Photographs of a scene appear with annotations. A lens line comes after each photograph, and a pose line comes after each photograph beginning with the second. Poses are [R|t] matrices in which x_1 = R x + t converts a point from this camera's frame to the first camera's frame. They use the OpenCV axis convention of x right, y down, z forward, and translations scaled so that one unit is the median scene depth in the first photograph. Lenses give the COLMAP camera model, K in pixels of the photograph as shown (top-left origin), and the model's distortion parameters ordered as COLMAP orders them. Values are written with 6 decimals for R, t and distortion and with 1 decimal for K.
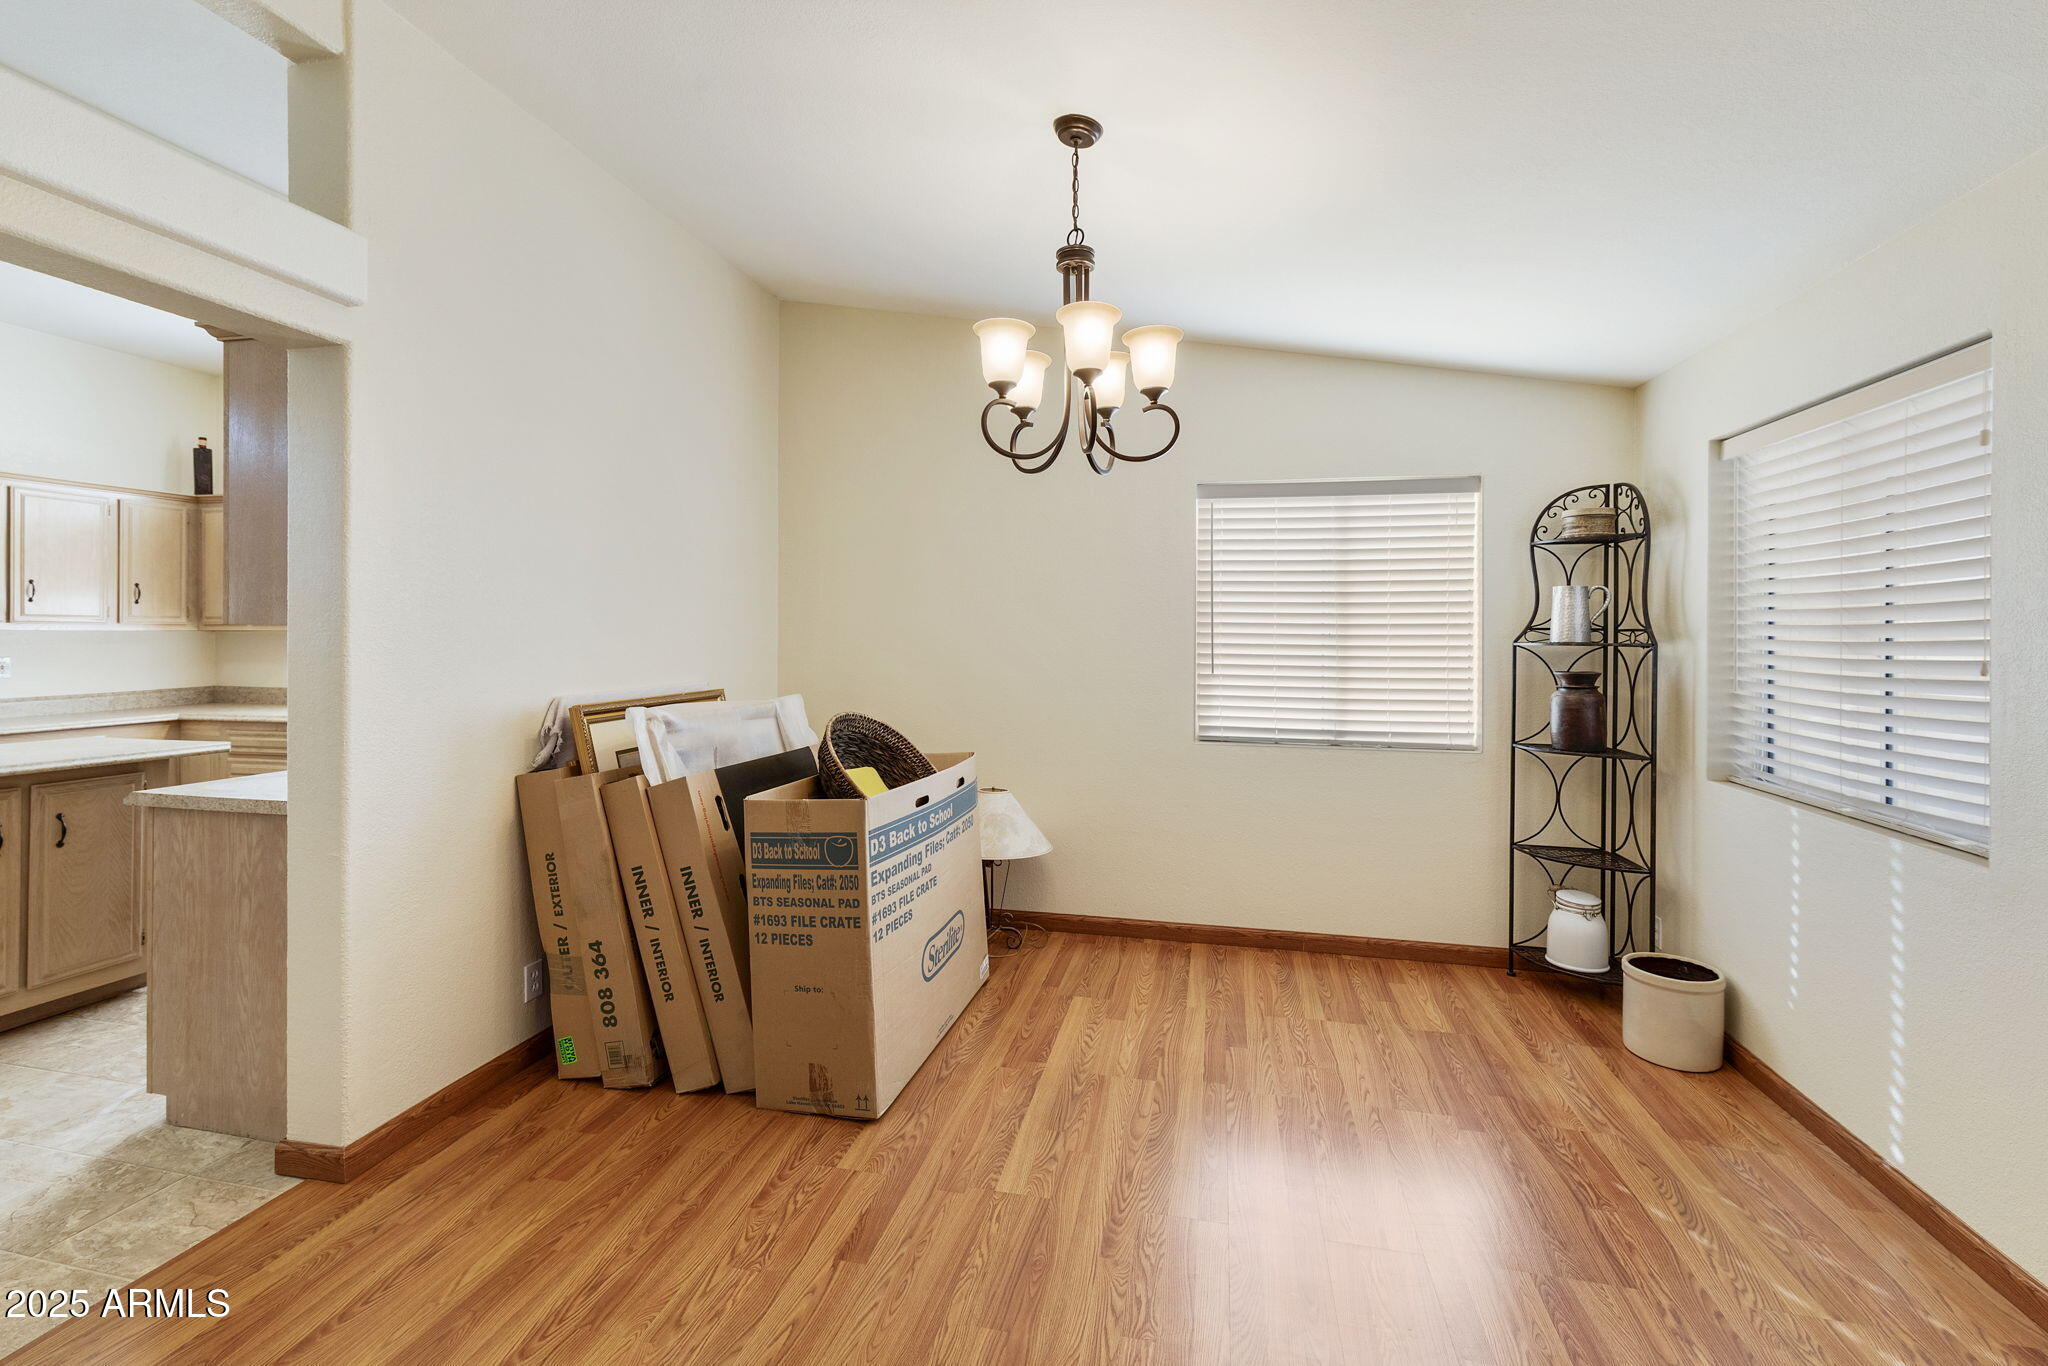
lens RADIAL K [[892.7, 0, 1023.3], [0, 892.7, 636.6], [0, 0, 1]] dist [0.001351, -0.000905]
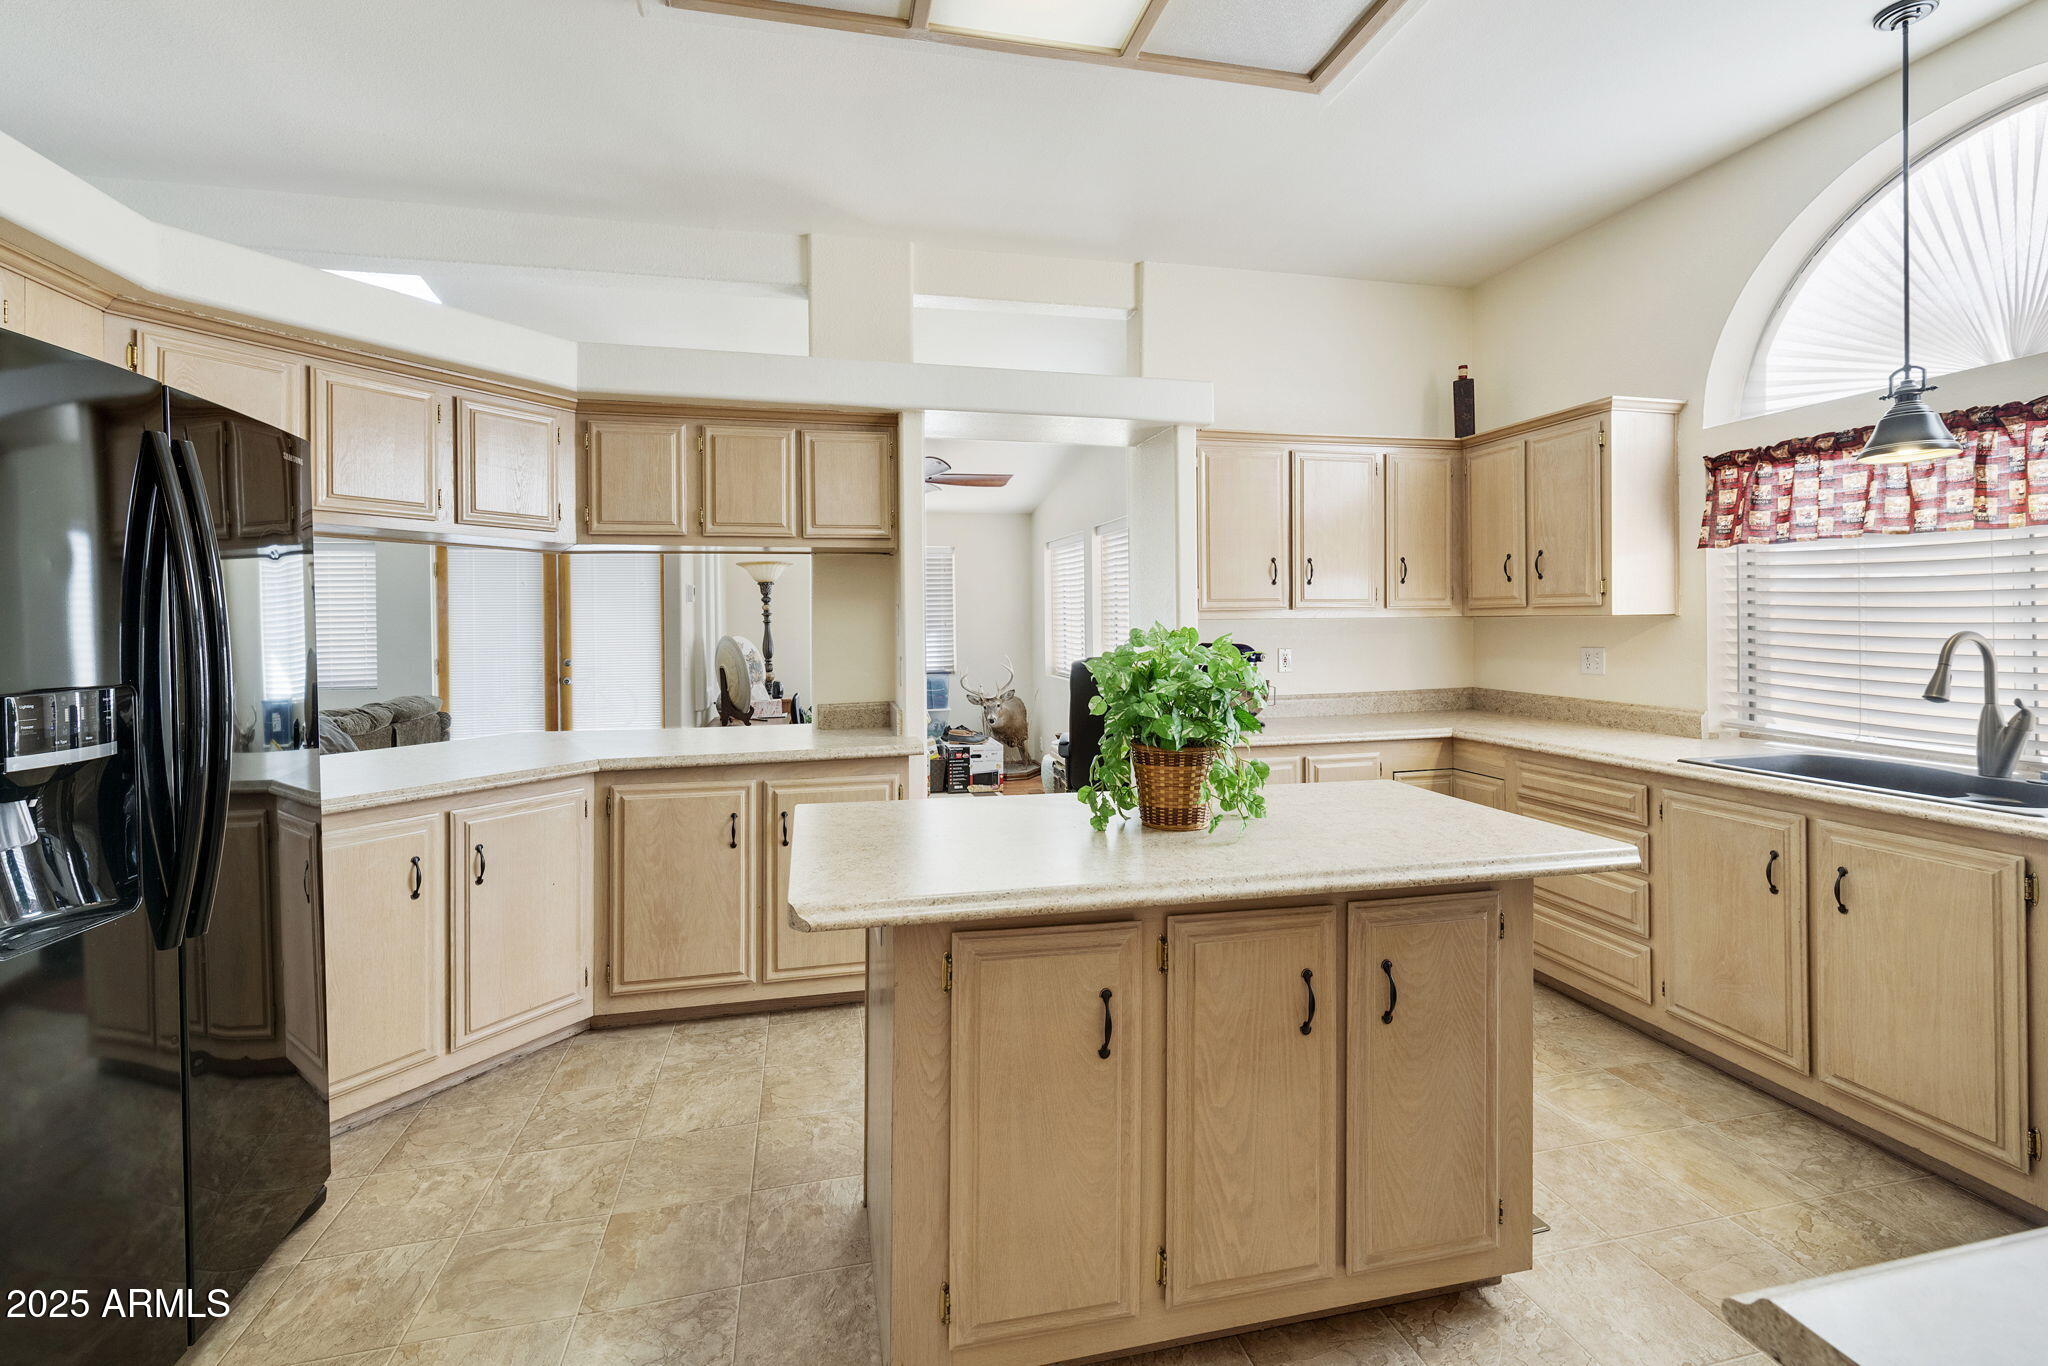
lens RADIAL K [[892.7, 0, 1007.8], [0, 892.7, 625.6], [0, 0, 1]] dist [0.001351, -0.000905]
pose [[0.419097, -0.003775, -0.907934, -0.425966], [0.008106, 0.999967, -0.000416, -0.002076], [0.907905, -0.007185, 0.419114, 0.353964]]
